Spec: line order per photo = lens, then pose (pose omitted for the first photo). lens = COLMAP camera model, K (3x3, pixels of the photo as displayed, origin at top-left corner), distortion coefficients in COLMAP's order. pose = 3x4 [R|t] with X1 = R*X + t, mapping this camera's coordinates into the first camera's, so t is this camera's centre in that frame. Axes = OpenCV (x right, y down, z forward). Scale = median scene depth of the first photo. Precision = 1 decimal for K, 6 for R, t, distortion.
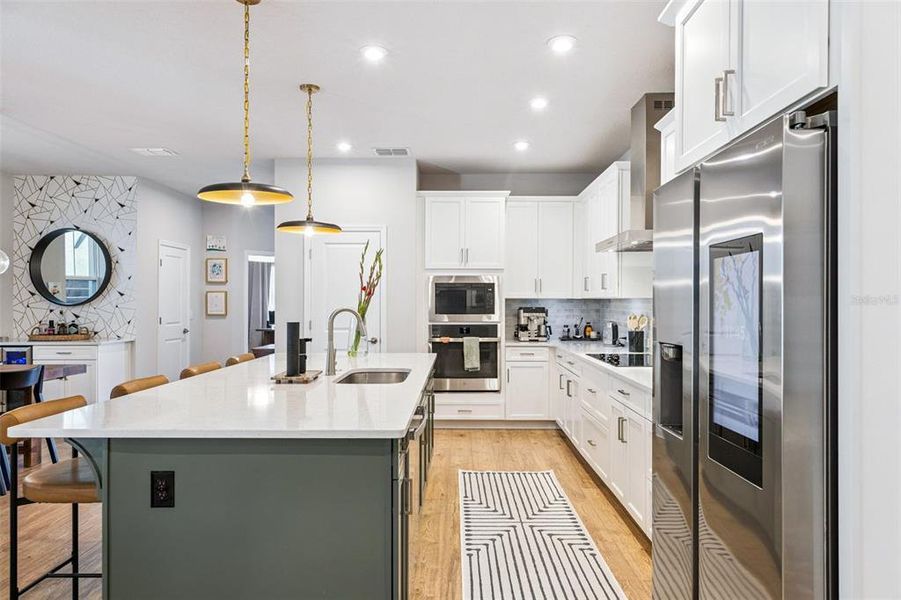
lens RADIAL K [[575.2, 0, 449.6], [0, 575.2, 300.0], [0, 0, 1]] dist [-0.004051, -0.001649]
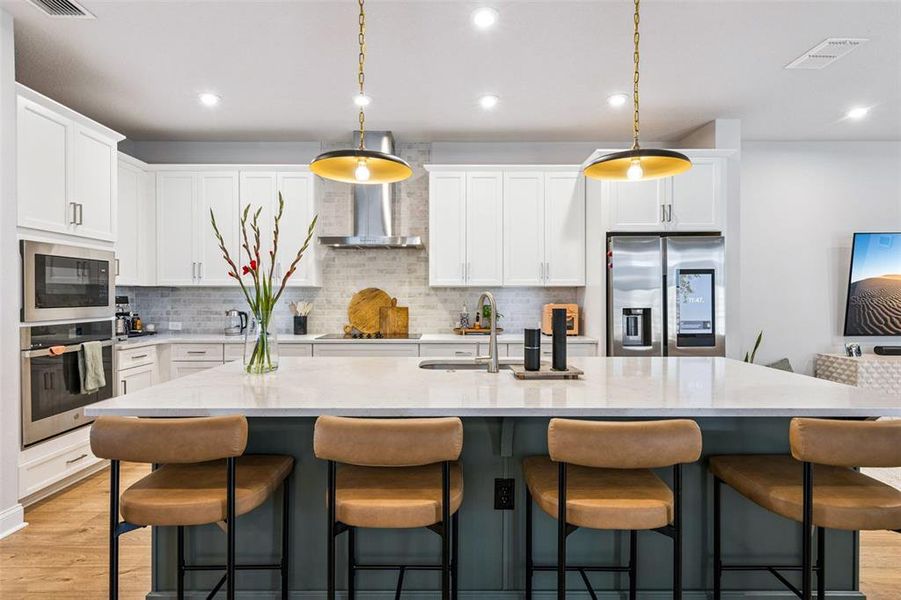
lens RADIAL K [[463.2, 0, 446.6], [0, 463.2, 301.1], [0, 0, 1]] dist [-0.003467, -0.000086]
pose [[-0.013305, -0.010323, 0.999858, -0.488805], [-0.006201, 0.999928, 0.010241, 0.010425], [-0.999892, -0.006064, -0.013369, 0.599346]]
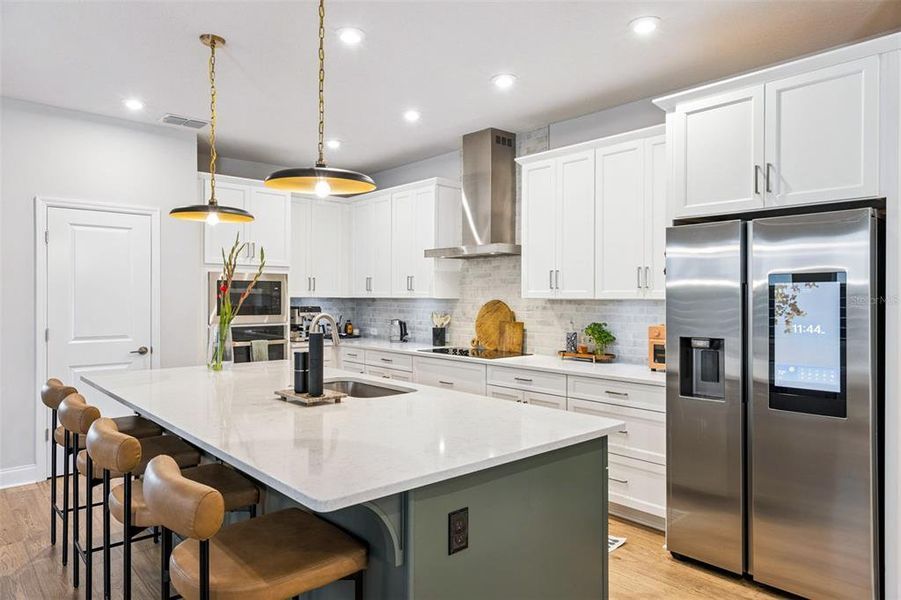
lens RADIAL K [[575.2, 0, 453.8], [0, 575.2, 299.1], [0, 0, 1]] dist [-0.004051, -0.001649]
pose [[0.736505, -0.000059, 0.676432, -0.350845], [-0.007470, 0.999938, 0.008221, -0.010507], [-0.676391, -0.011108, 0.736459, 0.116042]]
